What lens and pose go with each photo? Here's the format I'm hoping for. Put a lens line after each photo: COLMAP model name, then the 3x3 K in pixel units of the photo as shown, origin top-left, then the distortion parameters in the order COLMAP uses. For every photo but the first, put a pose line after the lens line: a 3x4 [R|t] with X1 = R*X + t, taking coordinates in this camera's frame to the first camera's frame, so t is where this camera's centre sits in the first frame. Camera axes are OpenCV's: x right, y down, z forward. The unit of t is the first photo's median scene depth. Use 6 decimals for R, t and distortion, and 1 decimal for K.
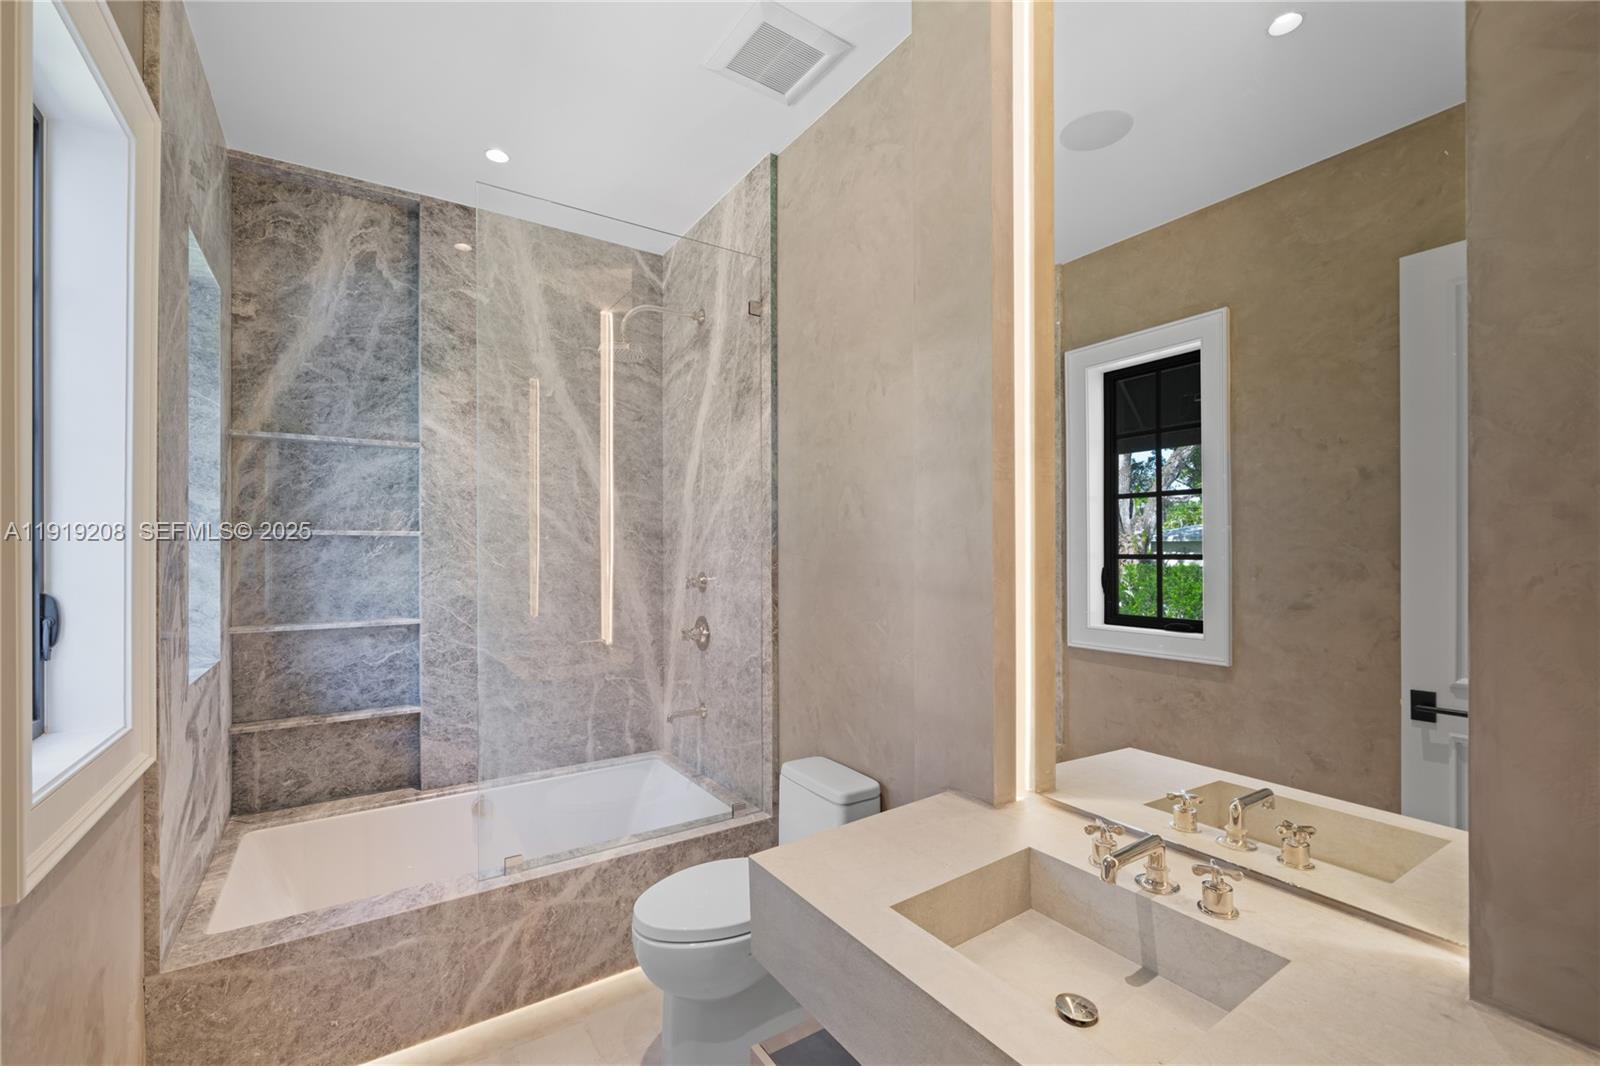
lens RADIAL K [[666.2, 0, 798.3], [0, 666.2, 547.5], [0, 0, 1]] dist [-0.010659, -0.000058]
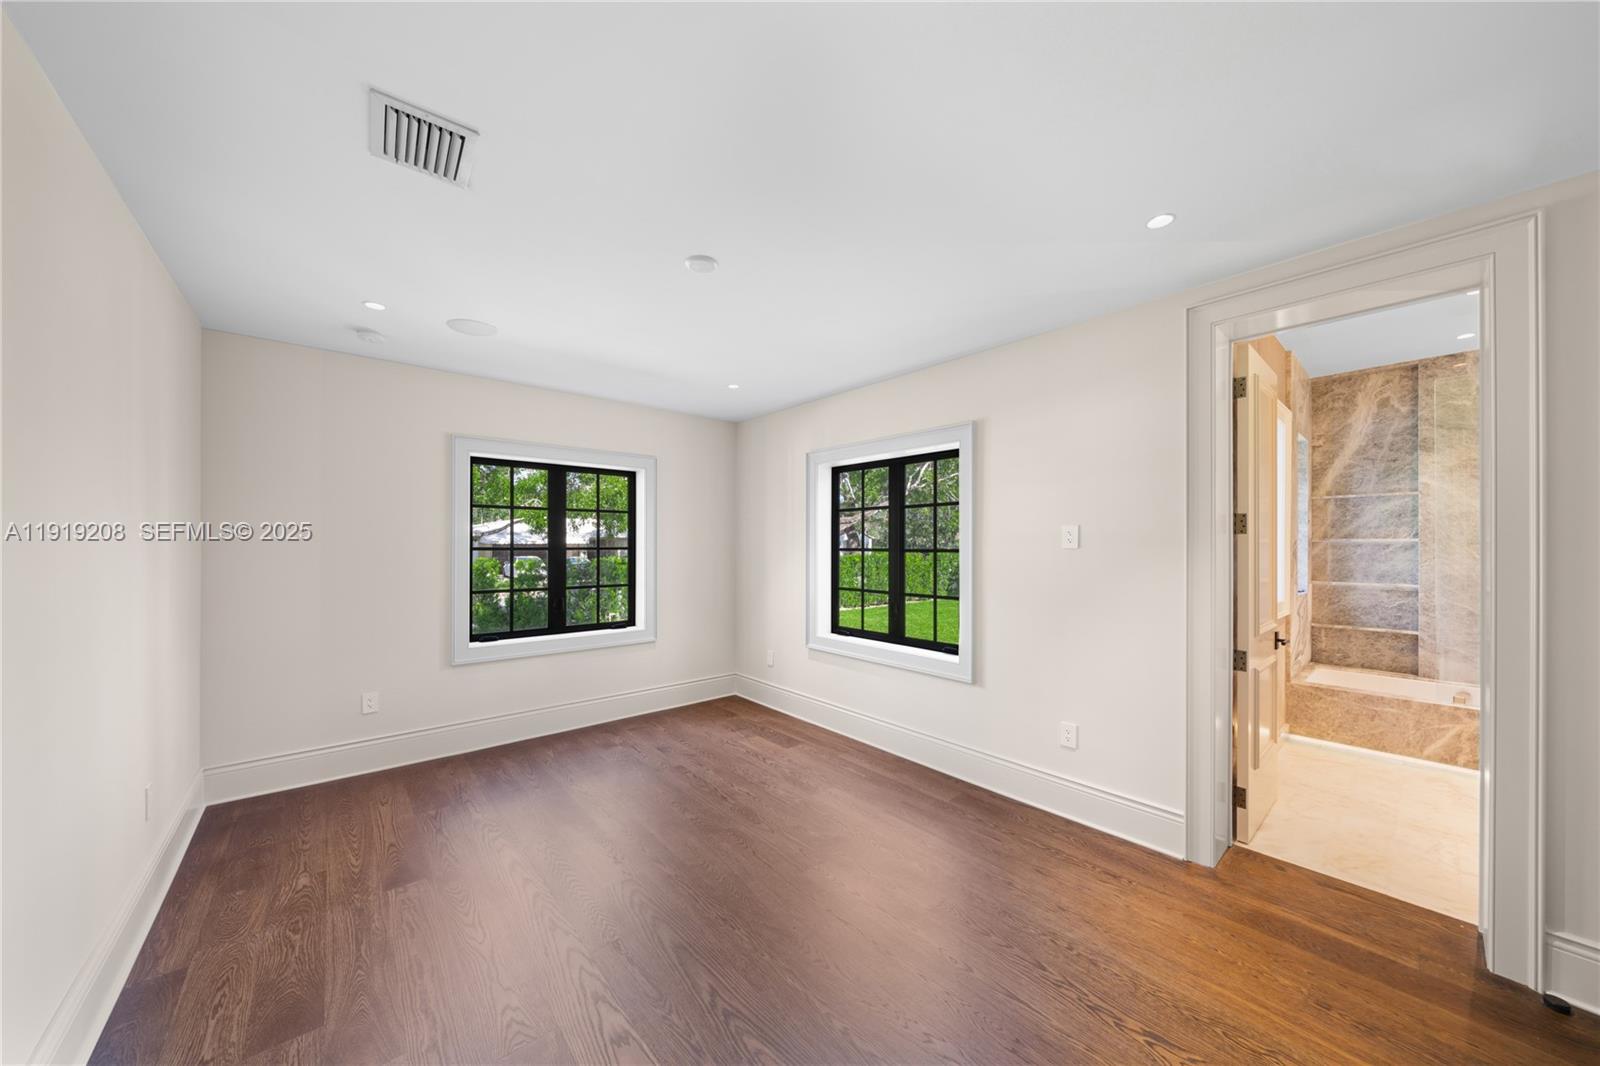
lens RADIAL K [[547.6, 0, 797.1], [0, 547.6, 547.0], [0, 0, 1]] dist [-0.000723, -0.000043]
pose [[0.126522, 0.003347, -0.991958, 0.754411], [-0.001587, 0.999994, 0.003172, -0.002186], [0.991963, 0.001173, 0.126526, -0.954182]]
